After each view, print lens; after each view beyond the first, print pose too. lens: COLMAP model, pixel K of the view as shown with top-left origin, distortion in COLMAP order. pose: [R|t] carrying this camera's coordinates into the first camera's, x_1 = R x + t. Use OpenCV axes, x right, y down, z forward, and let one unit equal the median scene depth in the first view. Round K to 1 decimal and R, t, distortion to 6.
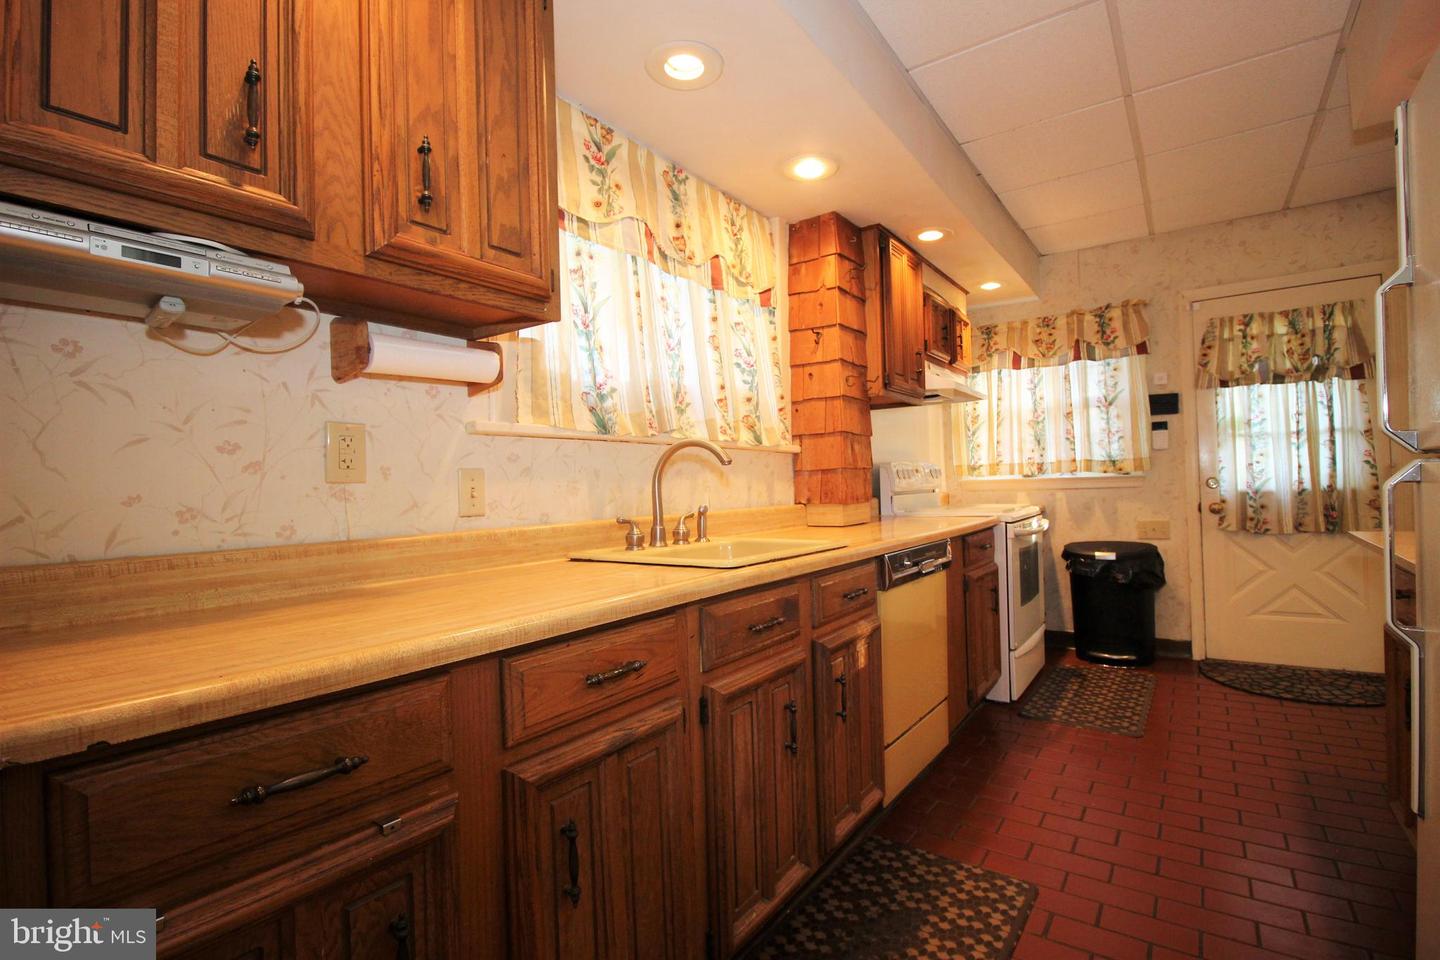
lens RADIAL K [[667.3, 0, 733.9], [0, 667.3, 478.4], [0, 0, 1]] dist [0.005038, -0.015320]
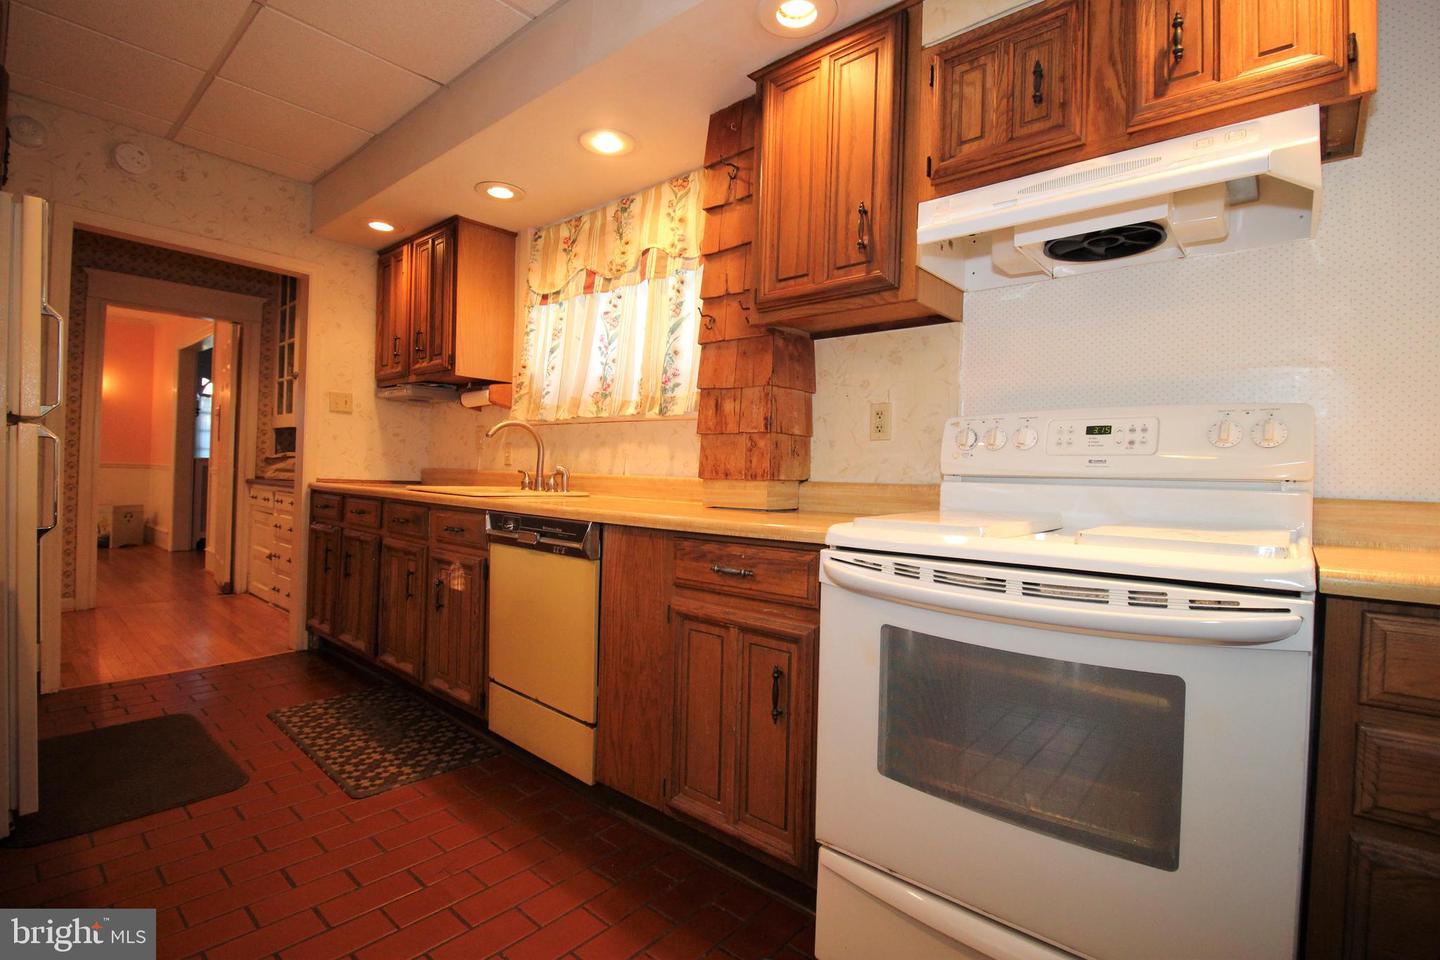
lens RADIAL K [[667.3, 0, 733.9], [0, 667.3, 478.4], [0, 0, 1]] dist [0.005038, -0.015320]
pose [[-0.106489, 0.028864, -0.993895, 1.451318], [-0.015713, 0.999405, 0.030707, 0.019858], [0.994190, 0.018887, -0.105973, 1.692949]]
